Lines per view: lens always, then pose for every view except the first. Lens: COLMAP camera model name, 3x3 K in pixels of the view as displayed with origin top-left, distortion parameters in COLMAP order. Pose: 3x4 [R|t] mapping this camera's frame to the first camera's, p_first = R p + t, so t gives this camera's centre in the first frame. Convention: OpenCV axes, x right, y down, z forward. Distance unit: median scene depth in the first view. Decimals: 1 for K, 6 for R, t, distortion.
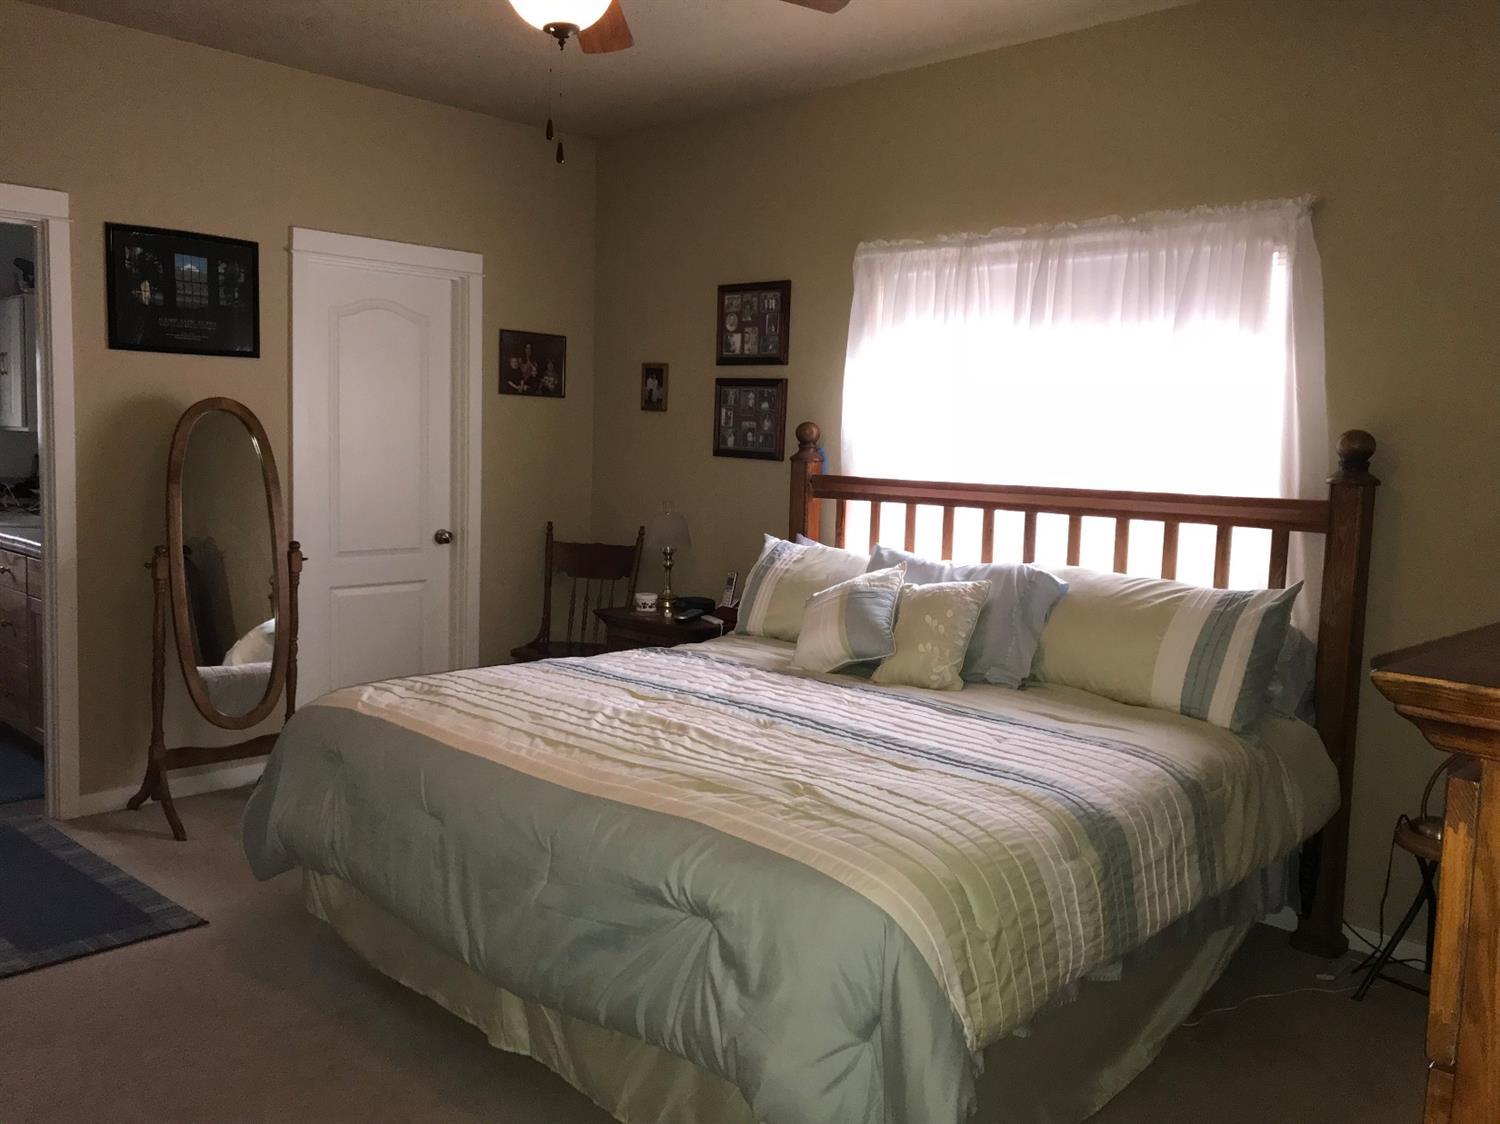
lens RADIAL K [[1230.2, 0, 748.0], [0, 1230.2, 560.6], [0, 0, 1]] dist [0.027550, -0.045878]
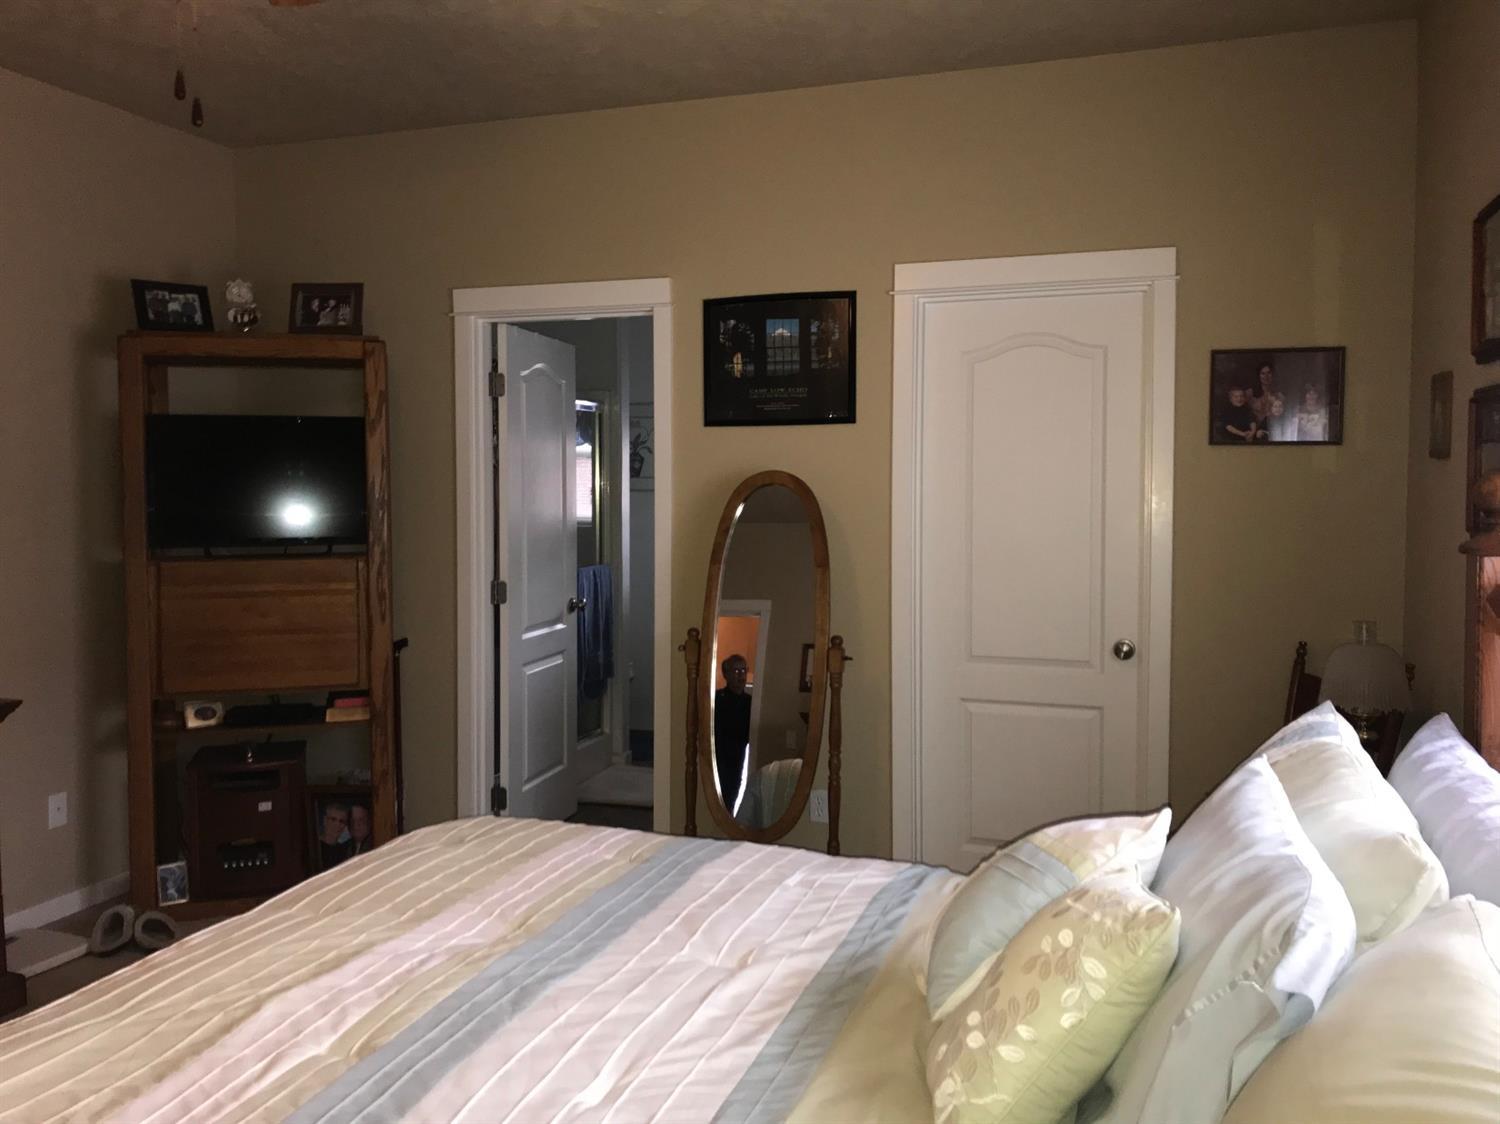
lens RADIAL K [[1230.2, 0, 748.5], [0, 1230.2, 557.4], [0, 0, 1]] dist [0.027550, -0.045878]
pose [[0.409131, 0.022410, -0.912200, 0.378677], [-0.082785, 0.996487, -0.012649, -0.054806], [0.908713, 0.080691, 0.409549, 0.607126]]
